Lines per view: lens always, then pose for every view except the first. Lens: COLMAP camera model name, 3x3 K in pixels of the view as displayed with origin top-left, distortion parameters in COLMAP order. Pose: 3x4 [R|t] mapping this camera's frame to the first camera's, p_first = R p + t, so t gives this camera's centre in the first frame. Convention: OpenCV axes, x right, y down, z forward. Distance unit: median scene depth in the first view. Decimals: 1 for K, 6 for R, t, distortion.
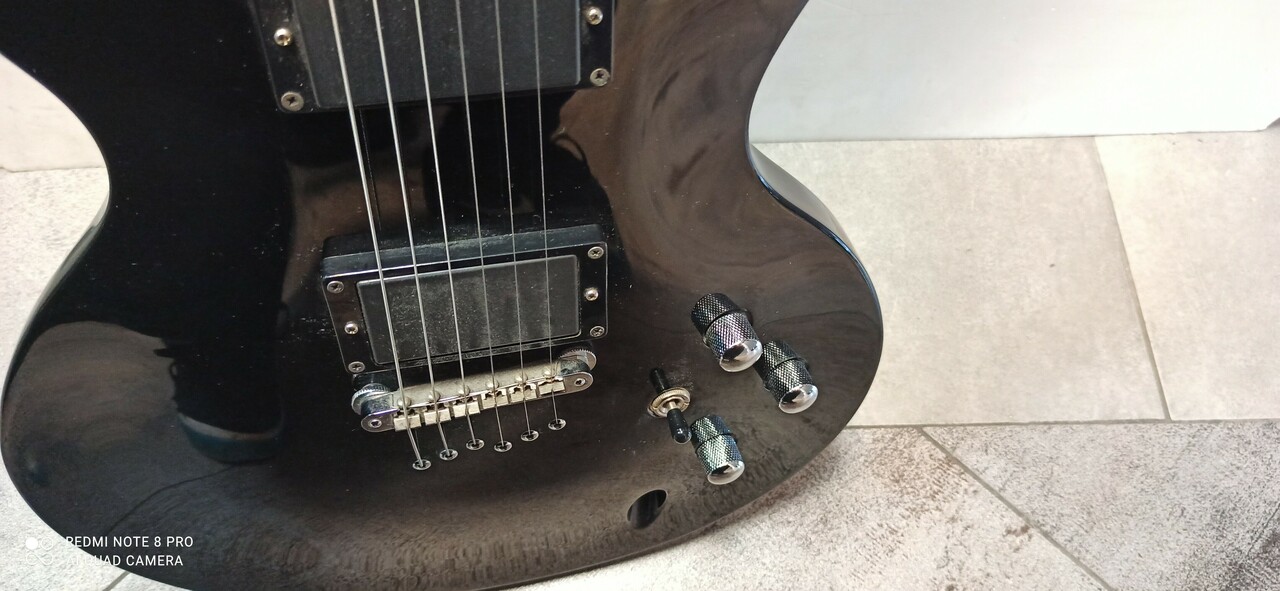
lens RADIAL K [[949.9, 0, 640.0], [0, 949.9, 295.5], [0, 0, 1]] dist [-0.009629, -0.001767]
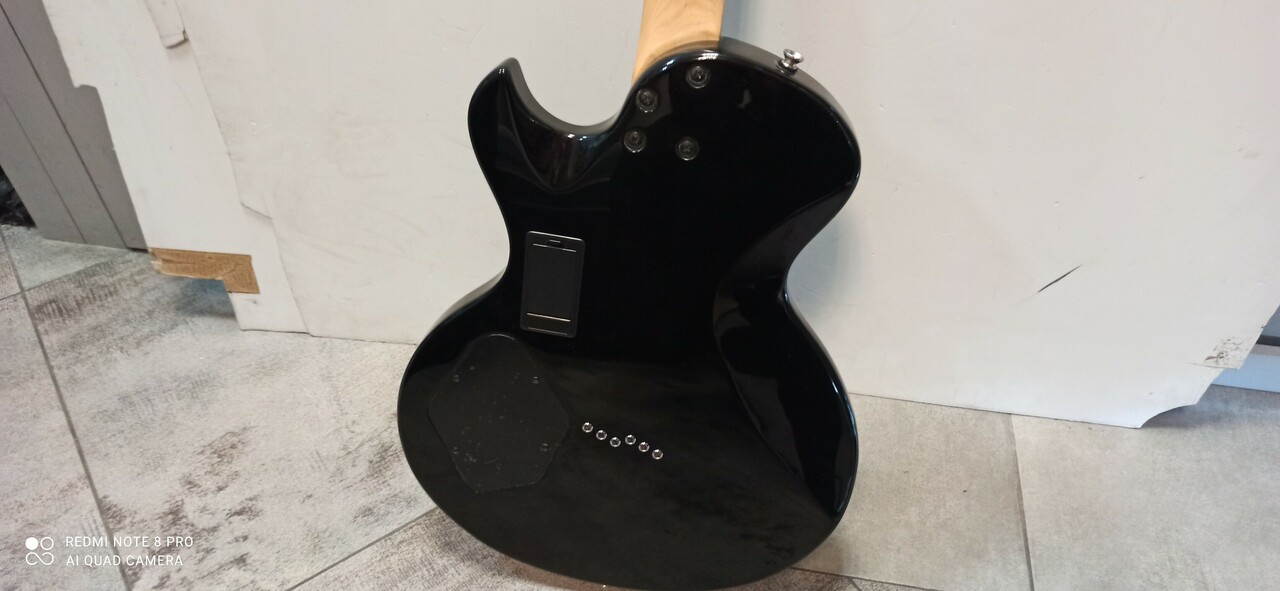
lens RADIAL K [[949.9, 0, 640.0], [0, 949.9, 295.5], [0, 0, 1]] dist [-0.009629, -0.001767]
pose [[0.977285, 0.124023, -0.171847, 0.164892], [-0.176872, 0.924010, -0.339001, 0.267355], [0.116745, 0.361696, 0.924958, -0.487631]]
